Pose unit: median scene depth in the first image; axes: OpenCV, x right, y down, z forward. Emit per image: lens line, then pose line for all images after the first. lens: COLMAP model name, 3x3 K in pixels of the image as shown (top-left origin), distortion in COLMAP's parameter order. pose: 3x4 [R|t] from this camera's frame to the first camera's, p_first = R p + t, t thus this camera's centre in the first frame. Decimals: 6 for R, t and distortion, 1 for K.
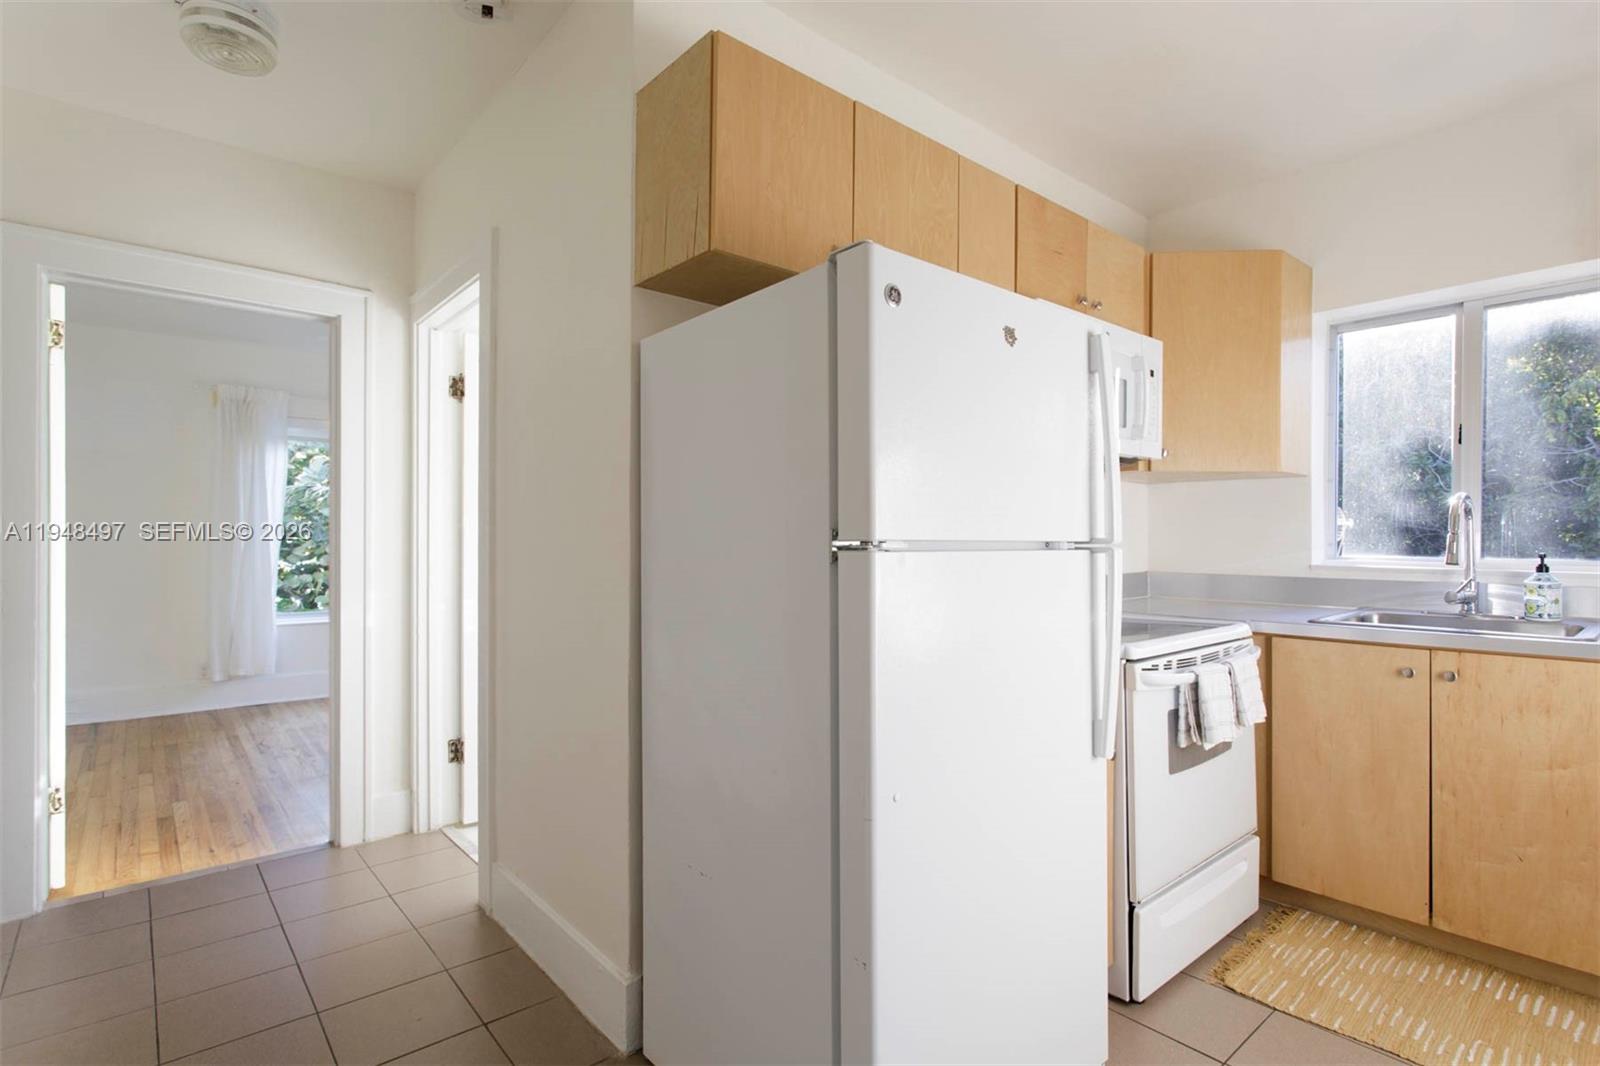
lens RADIAL K [[785.0, 0, 796.2], [0, 785.0, 539.5], [0, 0, 1]] dist [-0.018448, 0.000558]
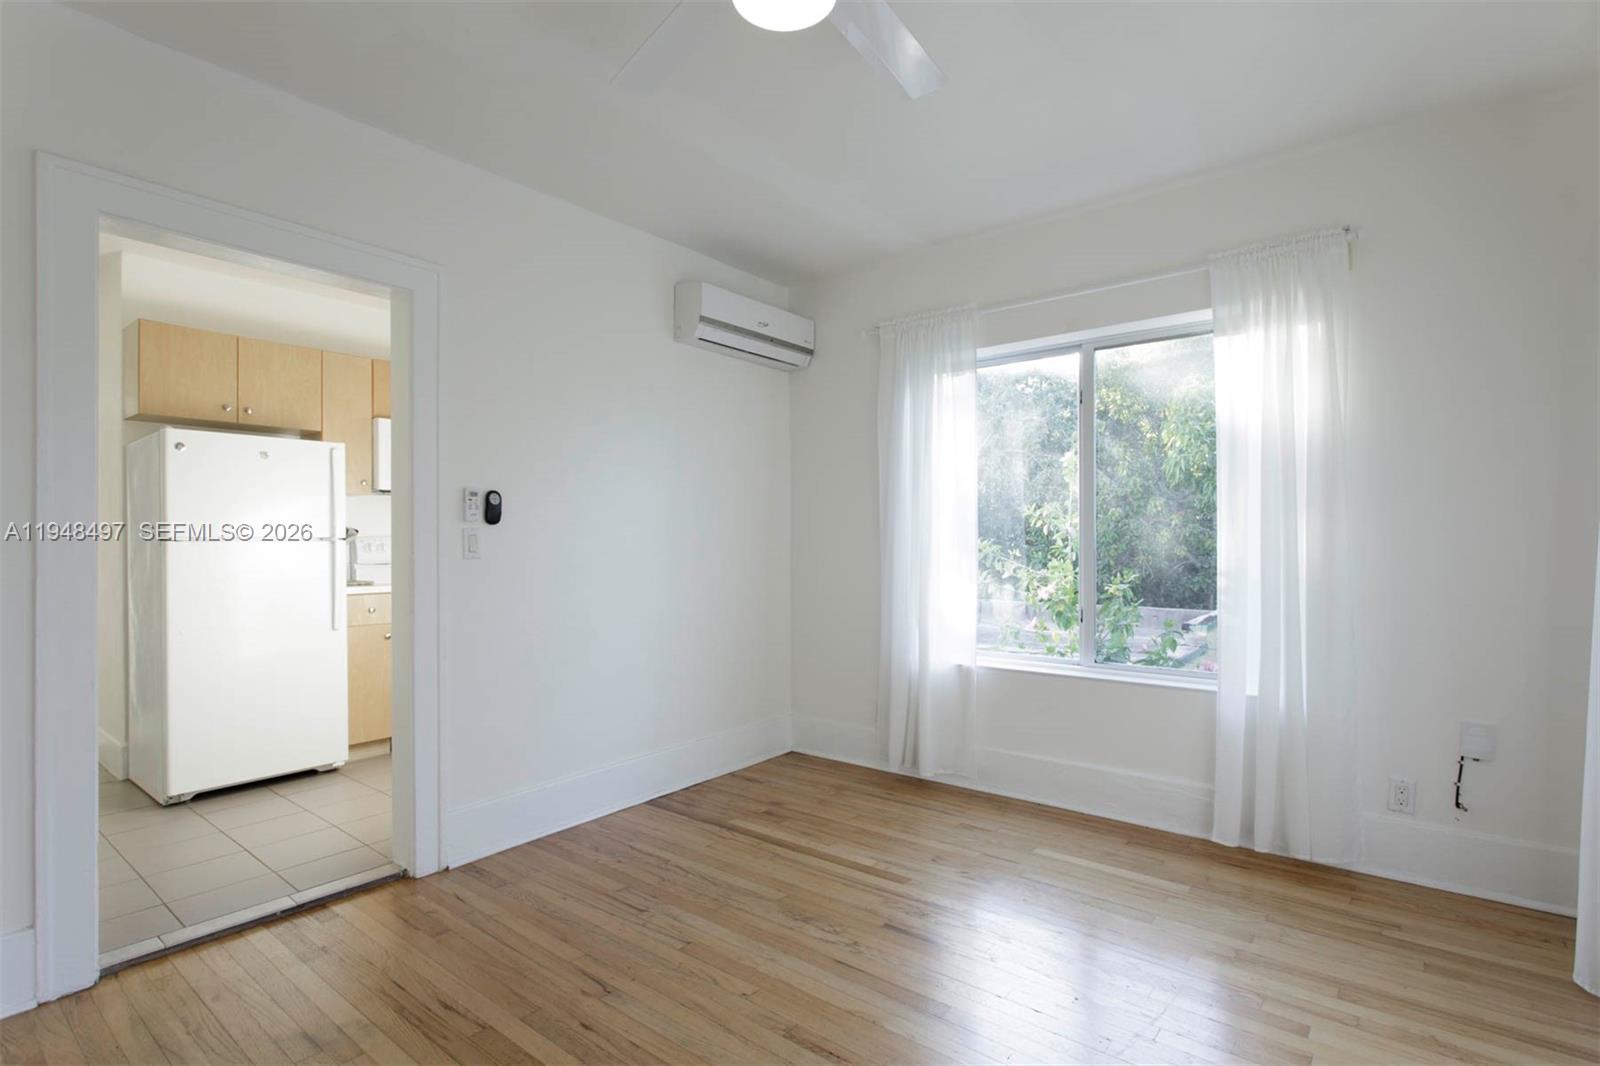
lens RADIAL K [[785.0, 0, 796.2], [0, 785.0, 539.5], [0, 0, 1]] dist [-0.018448, 0.000558]
pose [[0.982062, -0.011914, 0.188182, 1.177137], [0.010409, 0.999905, 0.008983, 0.001279], [-0.188271, -0.006863, 0.982093, -1.391119]]
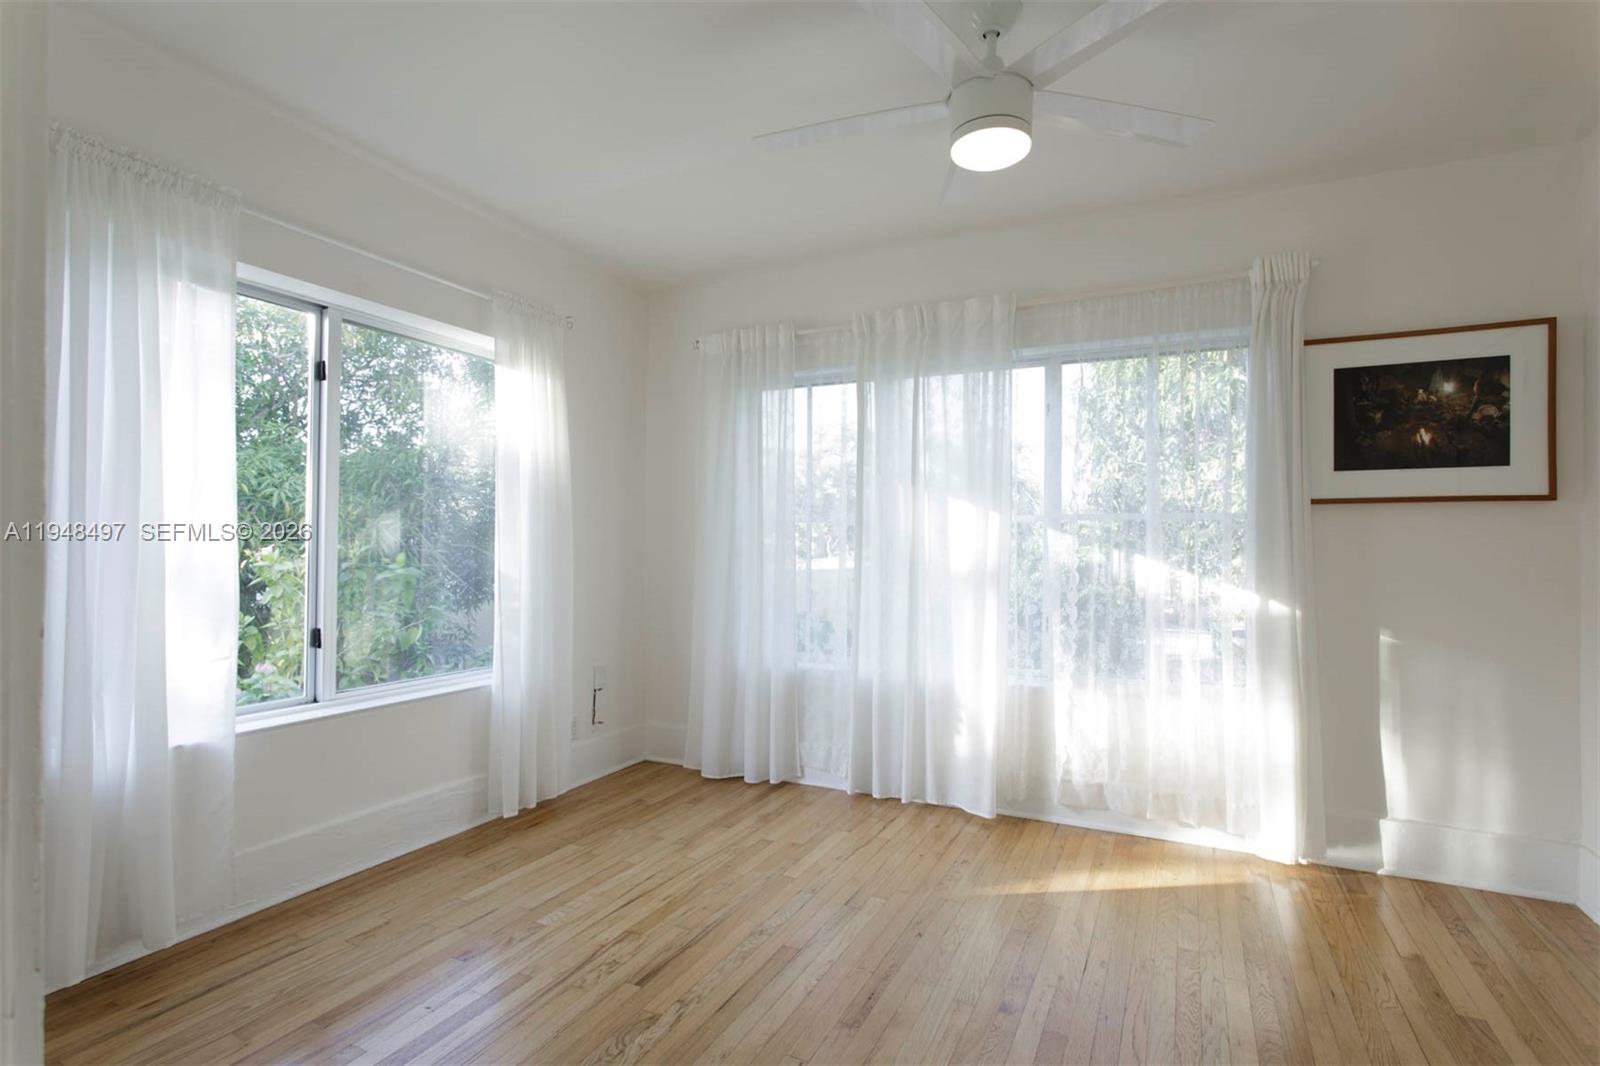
lens RADIAL K [[785.0, 0, 796.2], [0, 785.0, 539.5], [0, 0, 1]] dist [-0.018448, 0.000558]
pose [[-0.413834, -0.002440, 0.910349, -2.836749], [-0.015738, 0.999866, -0.004474, 0.011032], [-0.910216, -0.016178, -0.413817, 6.682279]]
